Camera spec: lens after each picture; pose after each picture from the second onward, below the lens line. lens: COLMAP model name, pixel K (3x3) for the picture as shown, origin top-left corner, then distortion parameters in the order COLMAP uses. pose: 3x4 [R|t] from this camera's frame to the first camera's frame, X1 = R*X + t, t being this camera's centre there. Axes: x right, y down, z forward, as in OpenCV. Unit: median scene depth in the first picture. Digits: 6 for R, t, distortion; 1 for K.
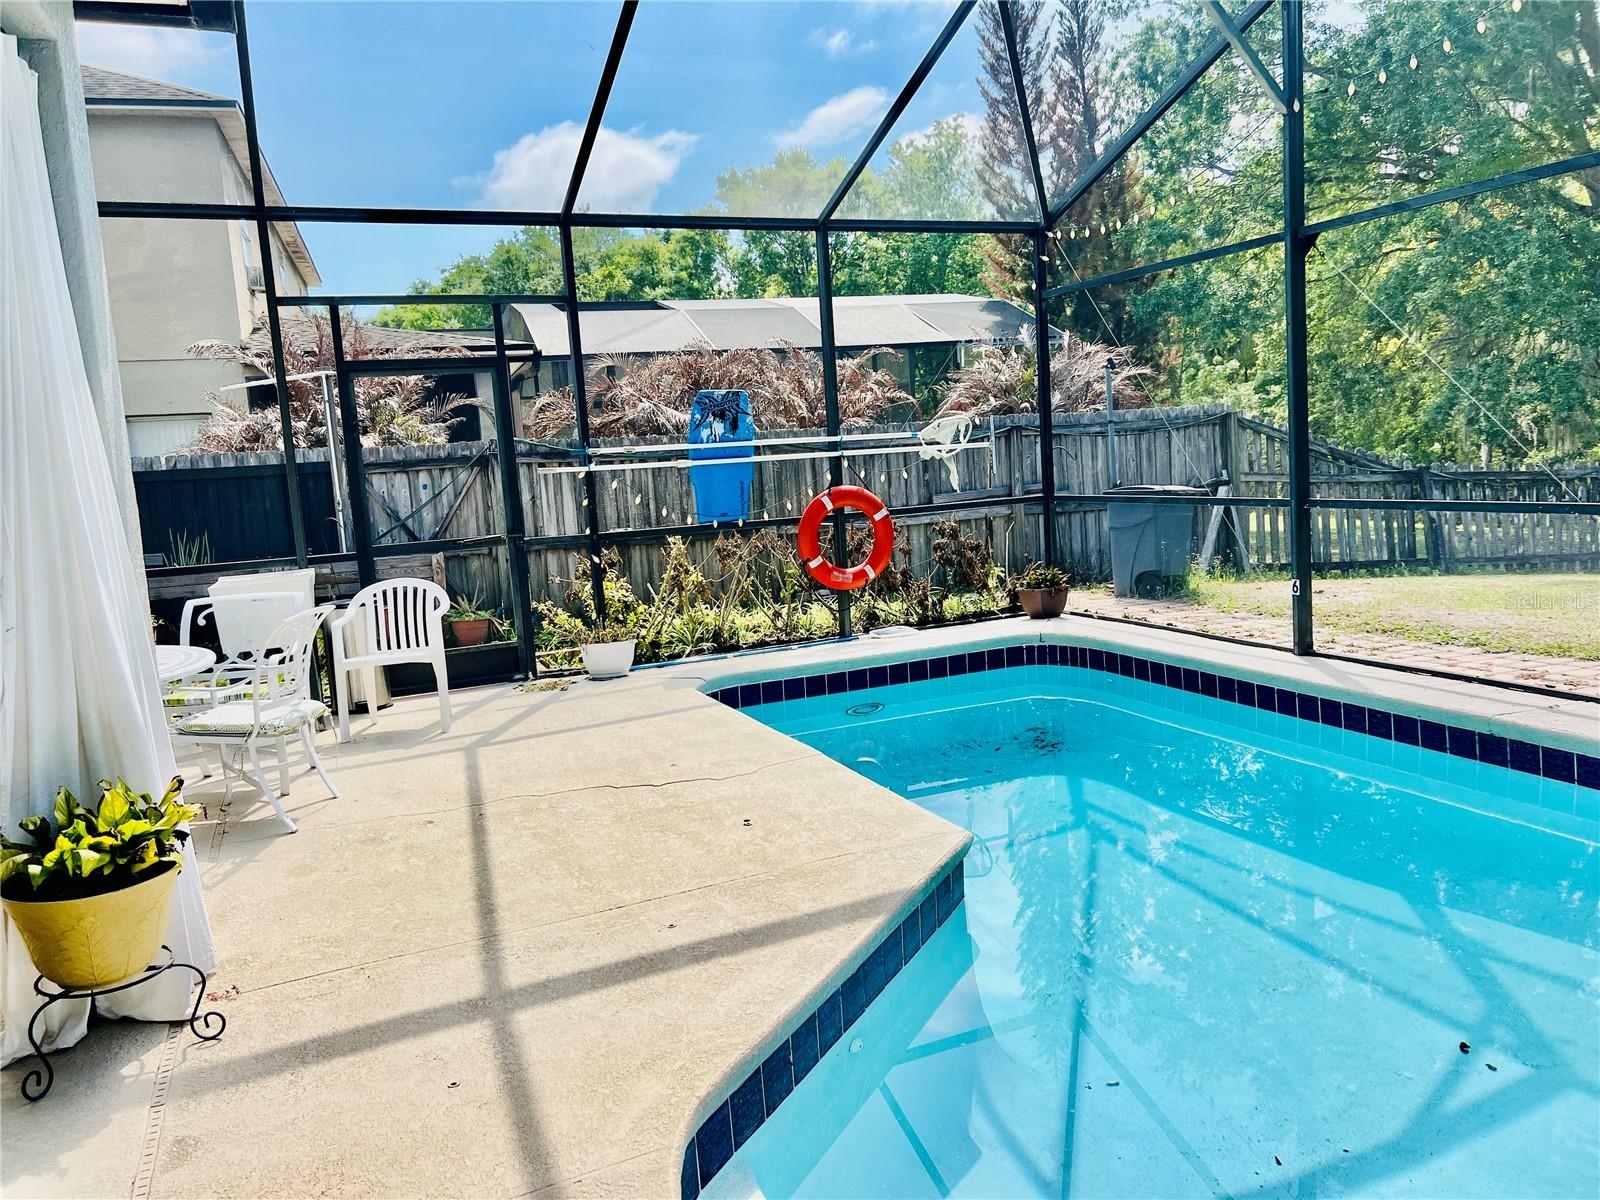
lens RADIAL K [[1203.9, 0, 811.2], [0, 1203.9, 598.8], [0, 0, 1]] dist [0.049336, -0.042580]
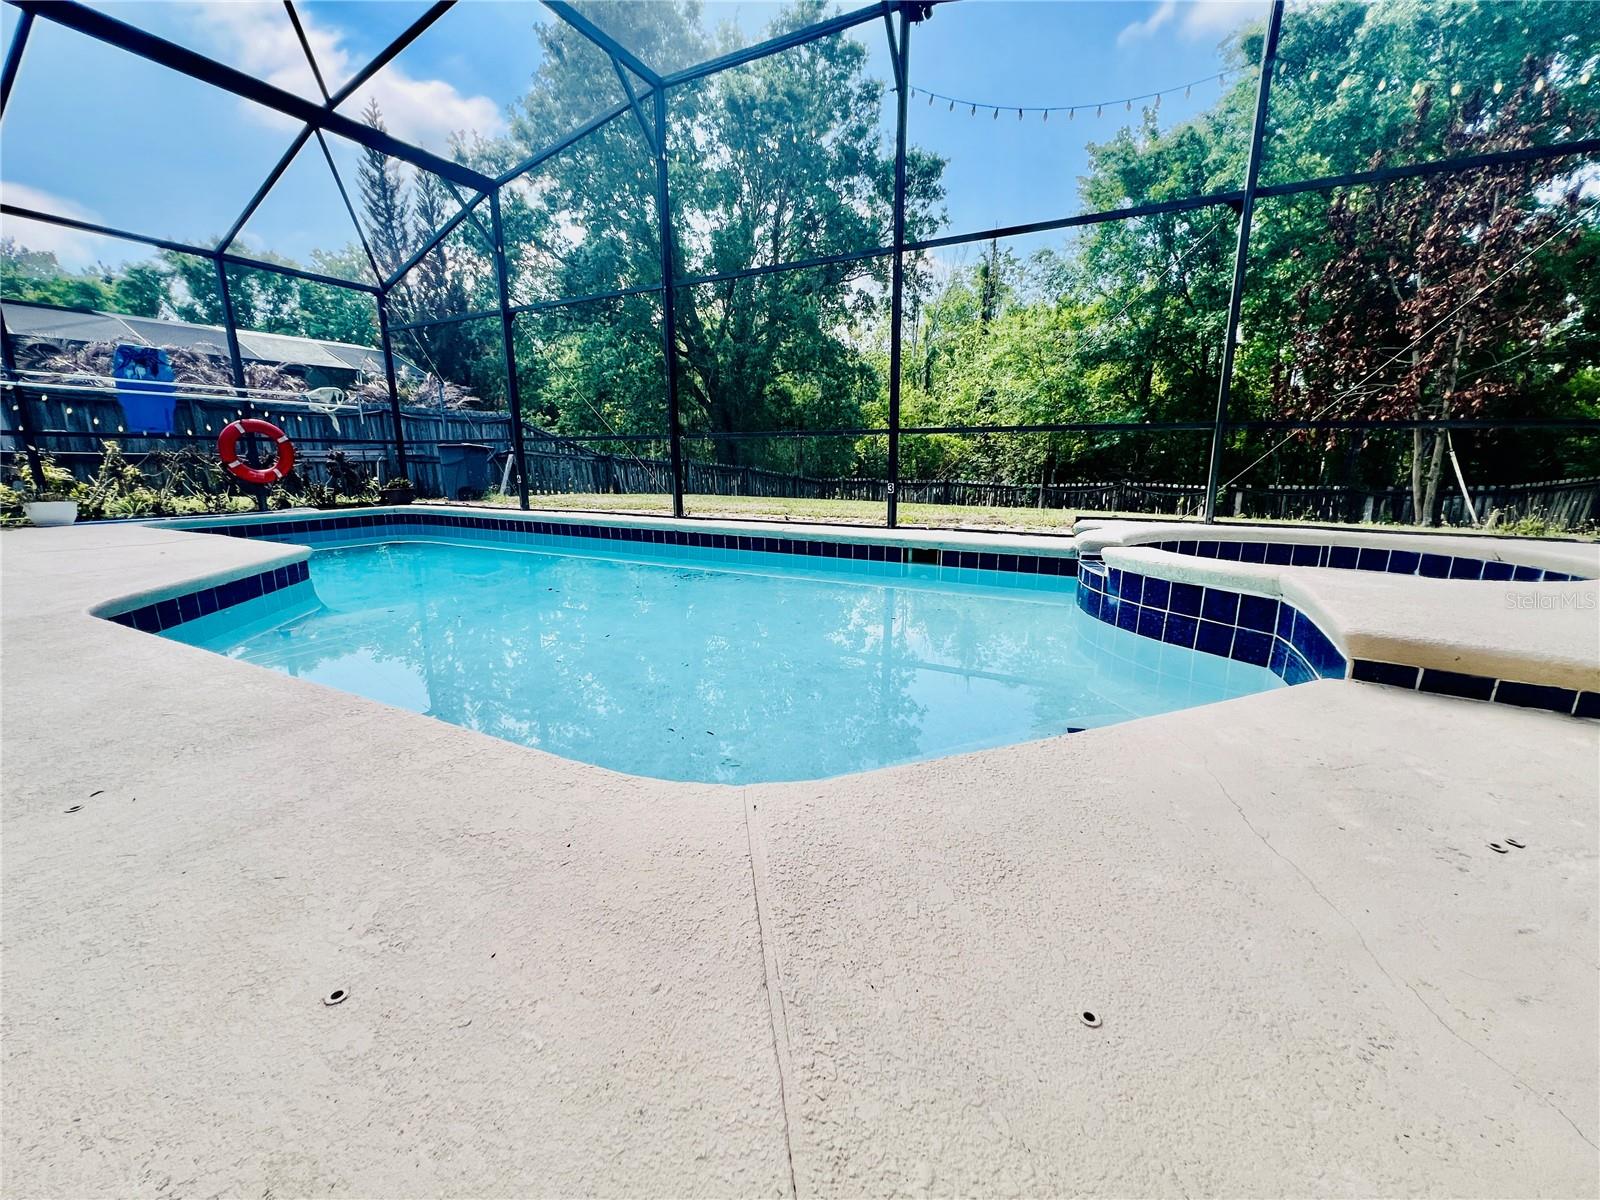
lens RADIAL K [[641.8, 0, 803.3], [0, 641.8, 602.2], [0, 0, 1]] dist [-0.002300, 0.000664]
pose [[0.776550, -0.072608, 0.625858, 0.047251], [0.028516, 0.996370, 0.080210, 0.113777], [-0.629410, -0.044440, 0.775802, -0.196754]]
